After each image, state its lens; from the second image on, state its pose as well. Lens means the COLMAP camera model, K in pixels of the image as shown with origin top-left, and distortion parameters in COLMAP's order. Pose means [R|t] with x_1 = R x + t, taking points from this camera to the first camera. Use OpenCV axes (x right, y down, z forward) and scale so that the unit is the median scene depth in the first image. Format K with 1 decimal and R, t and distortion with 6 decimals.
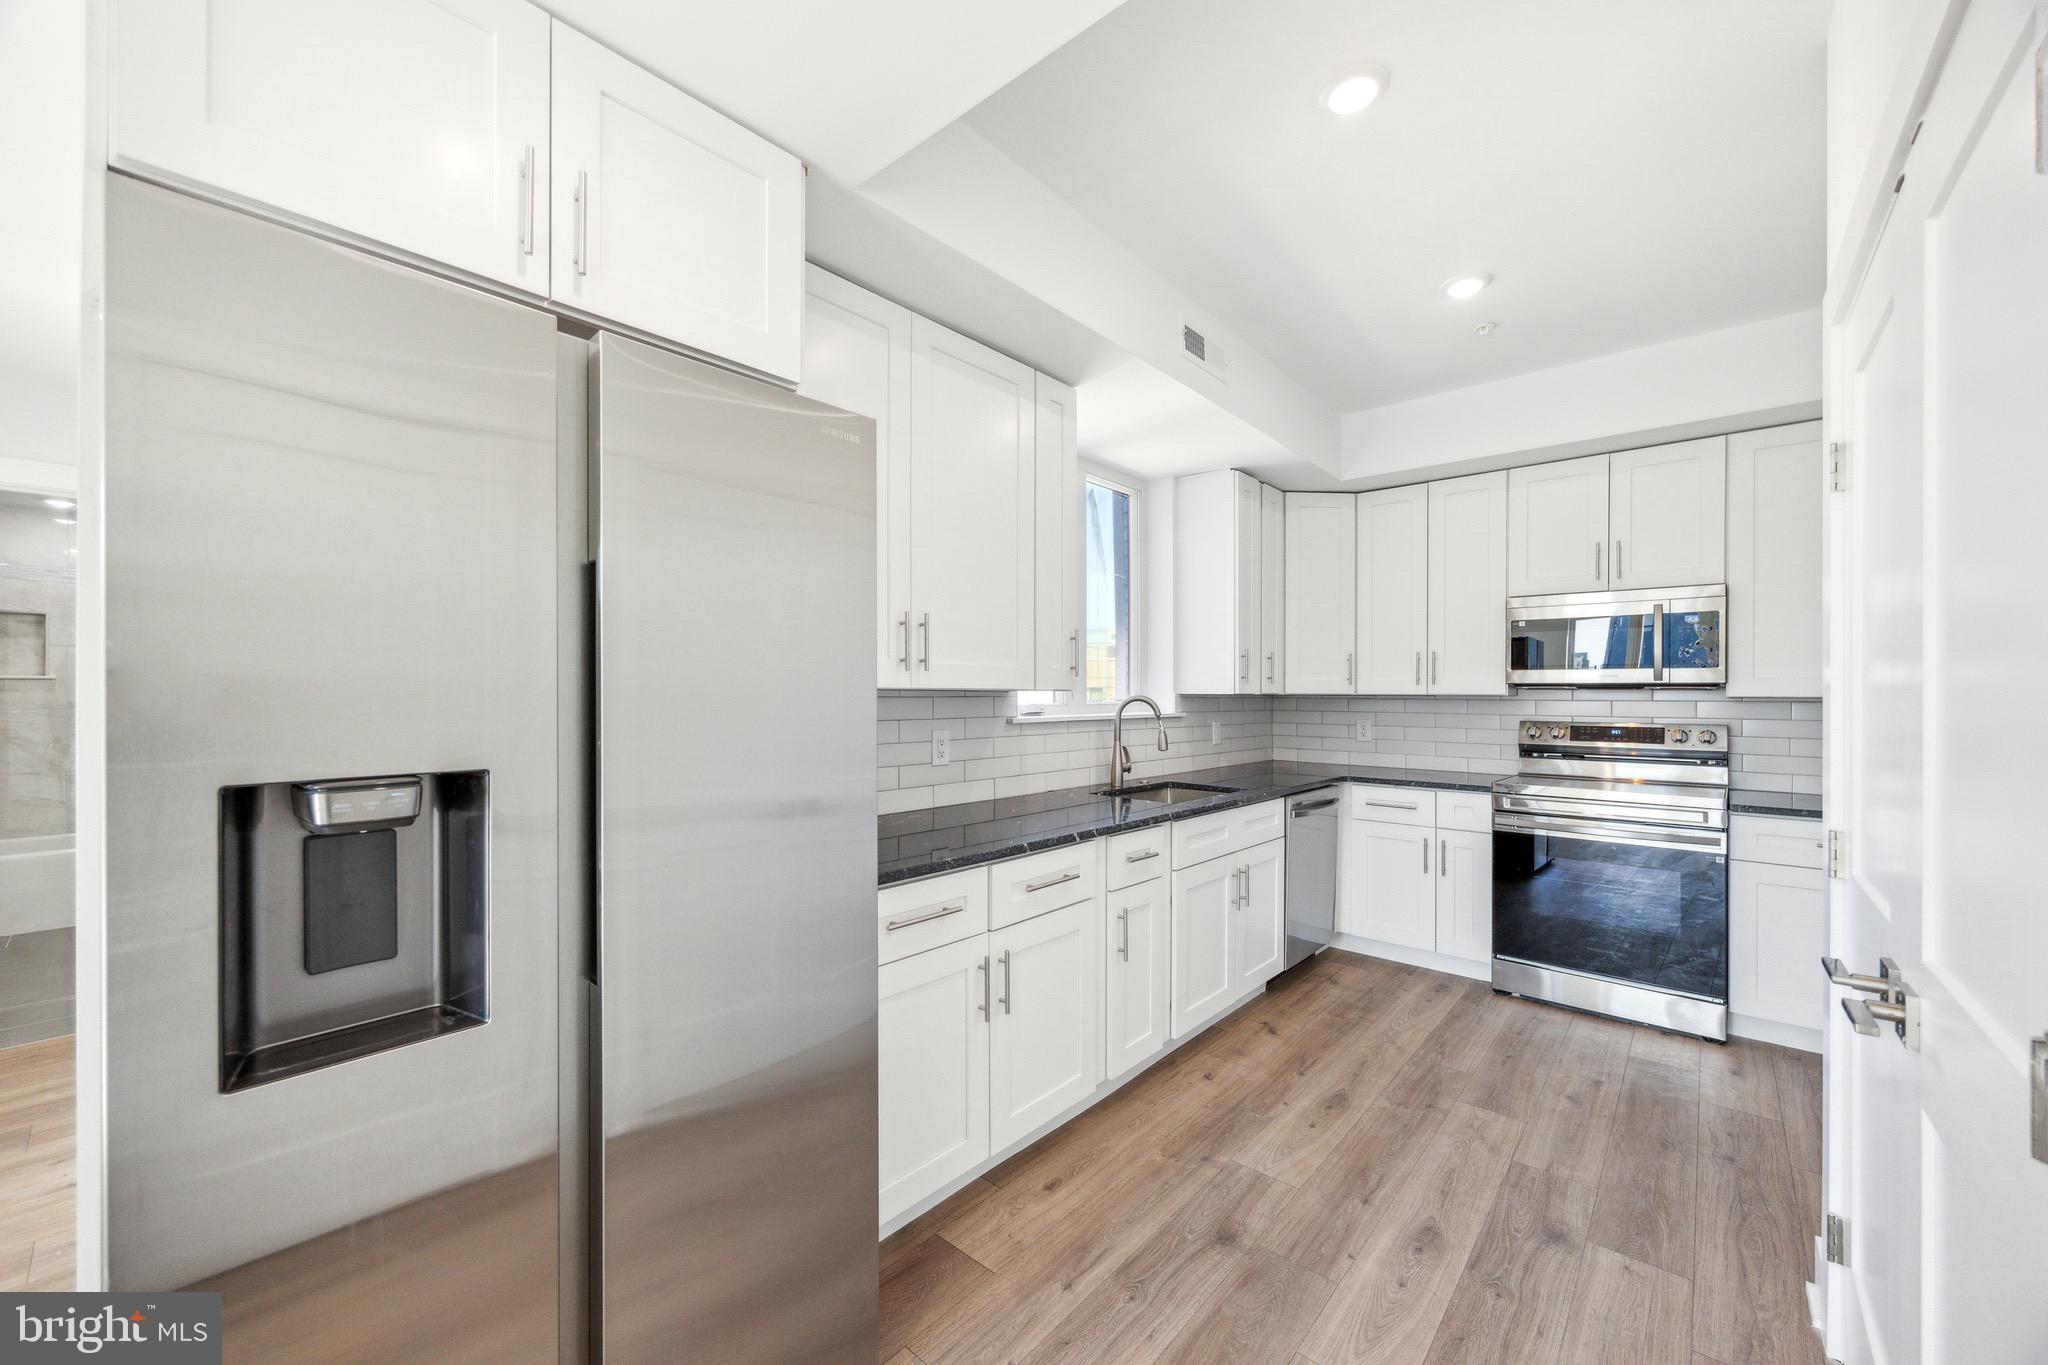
lens RADIAL K [[782.3, 0, 1014.1], [0, 782.3, 685.3], [0, 0, 1]] dist [-0.002621, 0.000026]
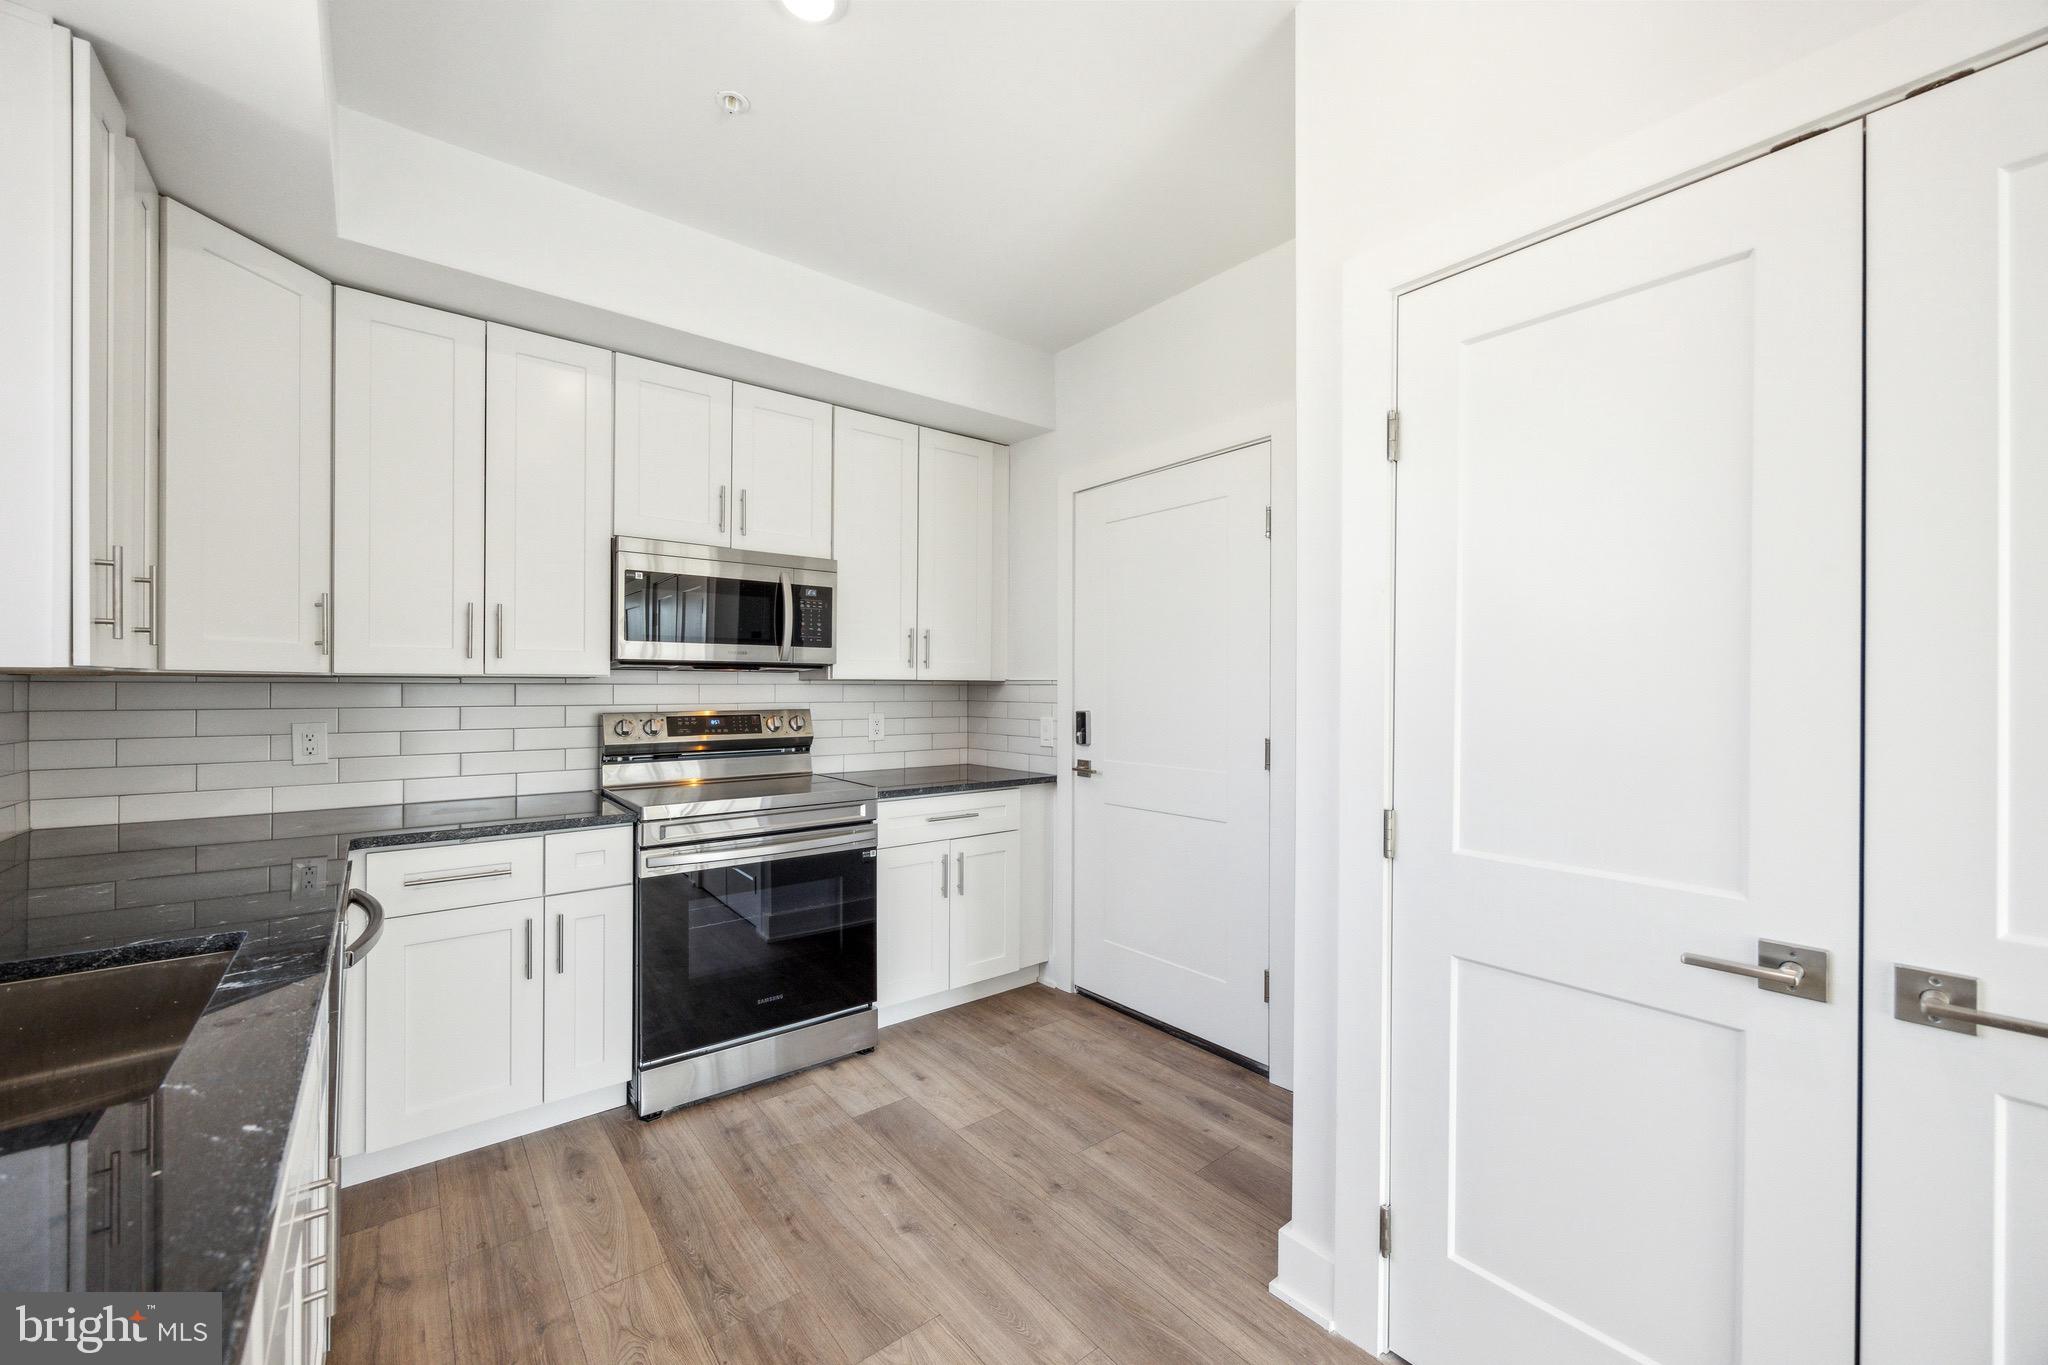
lens RADIAL K [[782.3, 0, 1017.4], [0, 782.3, 691.5], [0, 0, 1]] dist [-0.002621, 0.000026]
pose [[0.167327, -0.010396, 0.985847, 0.012090], [-0.011923, 0.999850, 0.012567, 0.012010], [-0.985829, -0.013857, 0.167178, 0.496886]]
